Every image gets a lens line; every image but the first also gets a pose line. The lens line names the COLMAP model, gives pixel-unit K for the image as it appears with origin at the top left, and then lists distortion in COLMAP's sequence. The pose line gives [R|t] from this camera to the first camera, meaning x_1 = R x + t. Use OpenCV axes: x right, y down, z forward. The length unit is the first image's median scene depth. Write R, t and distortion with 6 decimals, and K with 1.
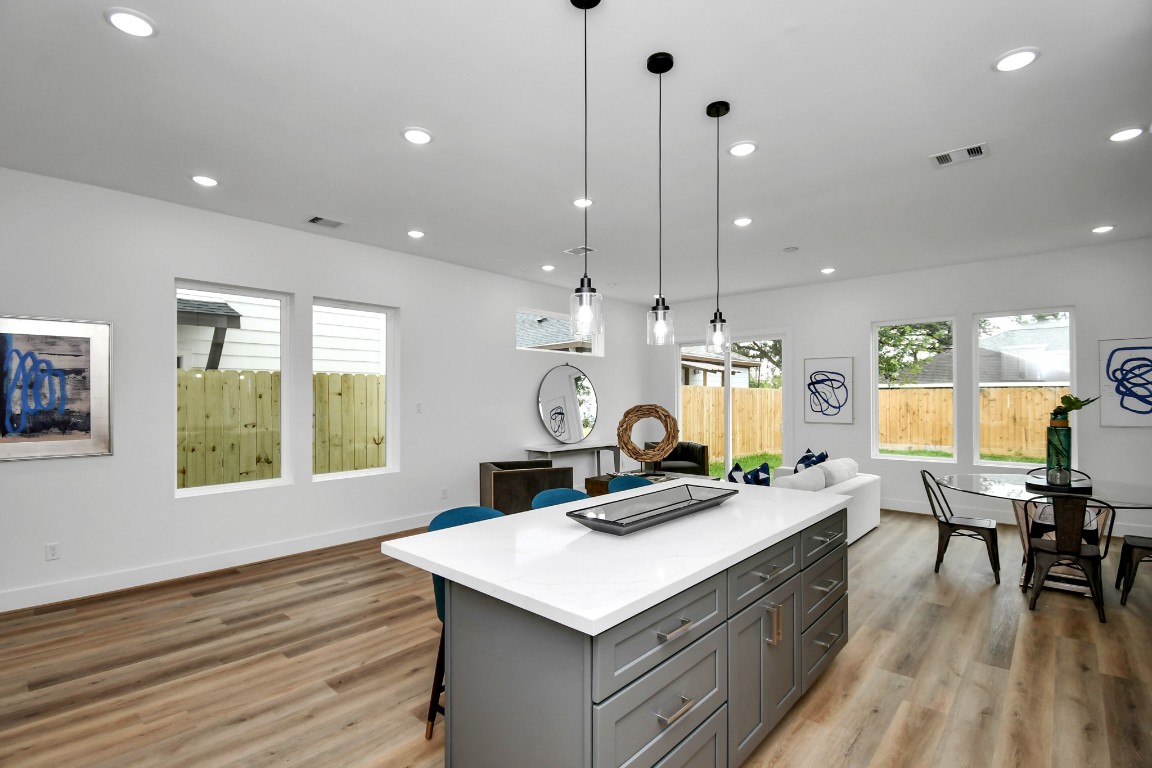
lens RADIAL K [[518.0, 0, 574.8], [0, 518.0, 389.6], [0, 0, 1]] dist [-0.012328, -0.000179]
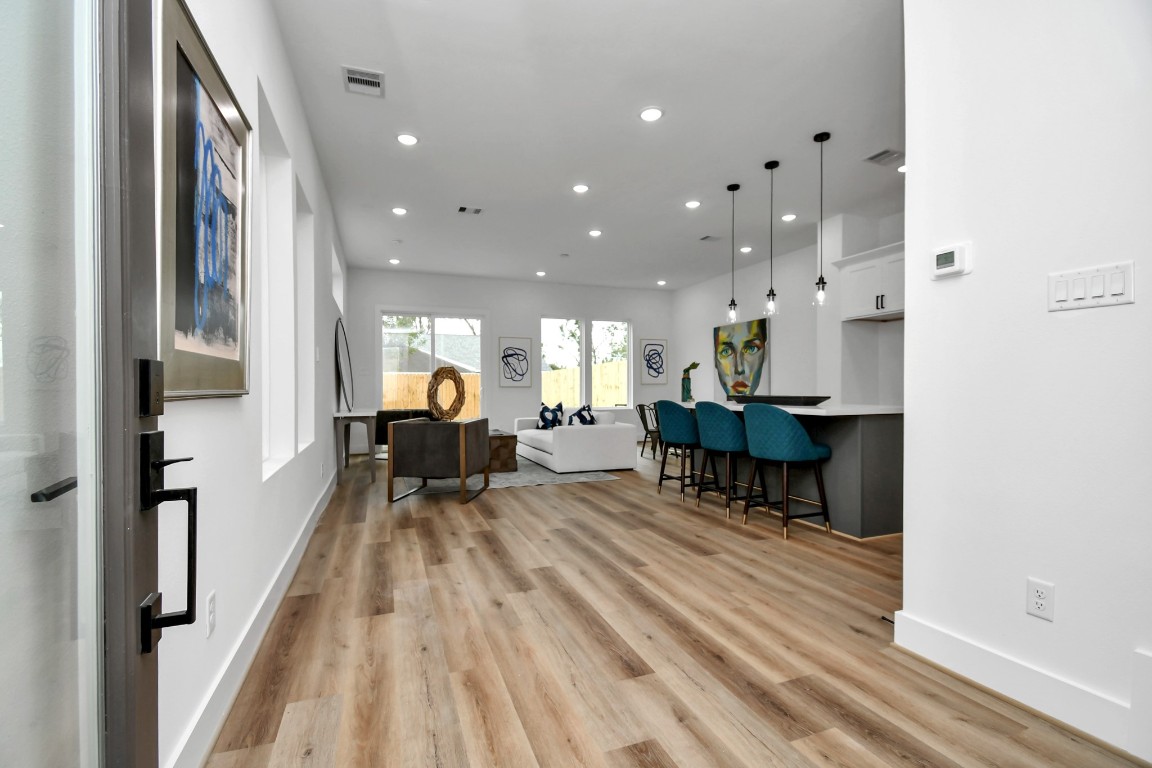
lens RADIAL K [[518.0, 0, 572.4], [0, 518.0, 387.9], [0, 0, 1]] dist [-0.012328, -0.000179]
pose [[0.450349, 0.001248, 0.892852, -1.102370], [-0.006650, 0.999976, 0.001957, 0.111595], [-0.892828, -0.006819, 0.450346, 0.469349]]
